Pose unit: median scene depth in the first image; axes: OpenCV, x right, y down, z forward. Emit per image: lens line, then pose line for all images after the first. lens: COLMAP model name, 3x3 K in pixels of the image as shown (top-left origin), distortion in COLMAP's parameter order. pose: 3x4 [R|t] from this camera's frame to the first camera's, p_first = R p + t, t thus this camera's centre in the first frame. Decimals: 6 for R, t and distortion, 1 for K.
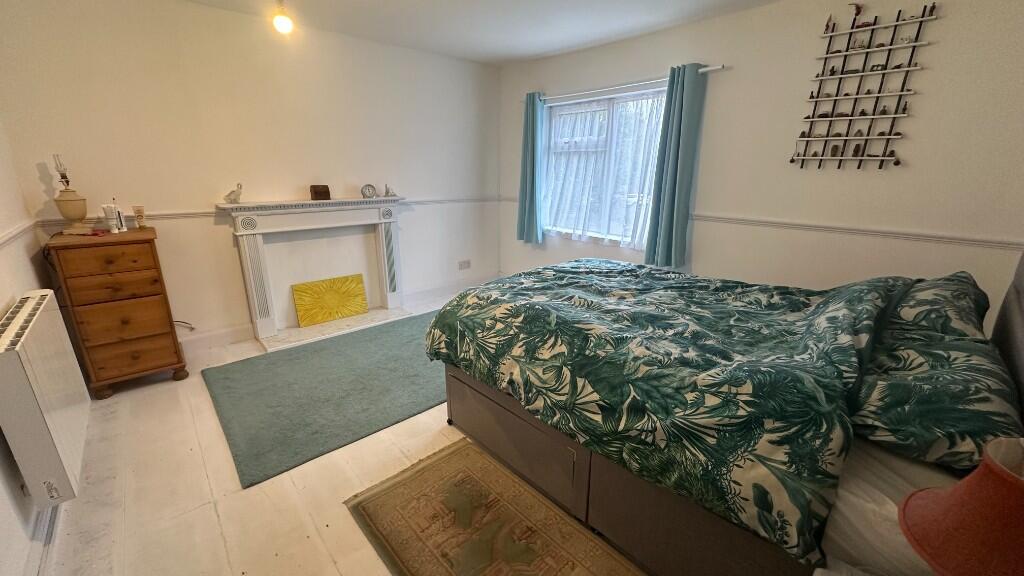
lens RADIAL K [[407.4, 0, 513.0], [0, 407.4, 285.0], [0, 0, 1]] dist [-0.000919, 0.000079]
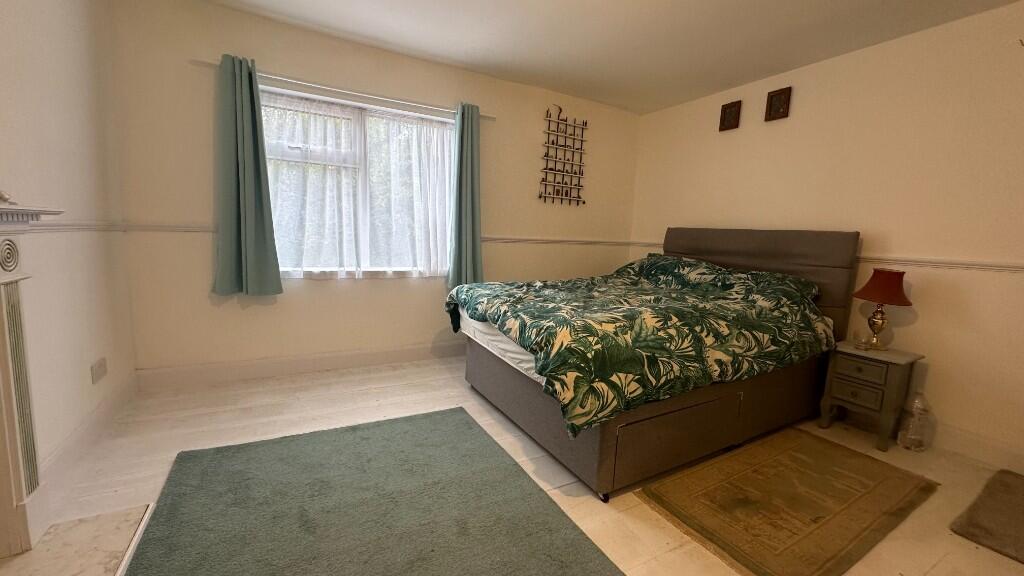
lens RADIAL K [[407.4, 0, 513.0], [0, 407.4, 285.0], [0, 0, 1]] dist [-0.000919, 0.000079]
pose [[0.228620, -0.121926, 0.965850, -0.856641], [0.230241, 0.970752, 0.068046, -0.134215], [-0.945897, 0.206821, 0.250006, 0.878079]]
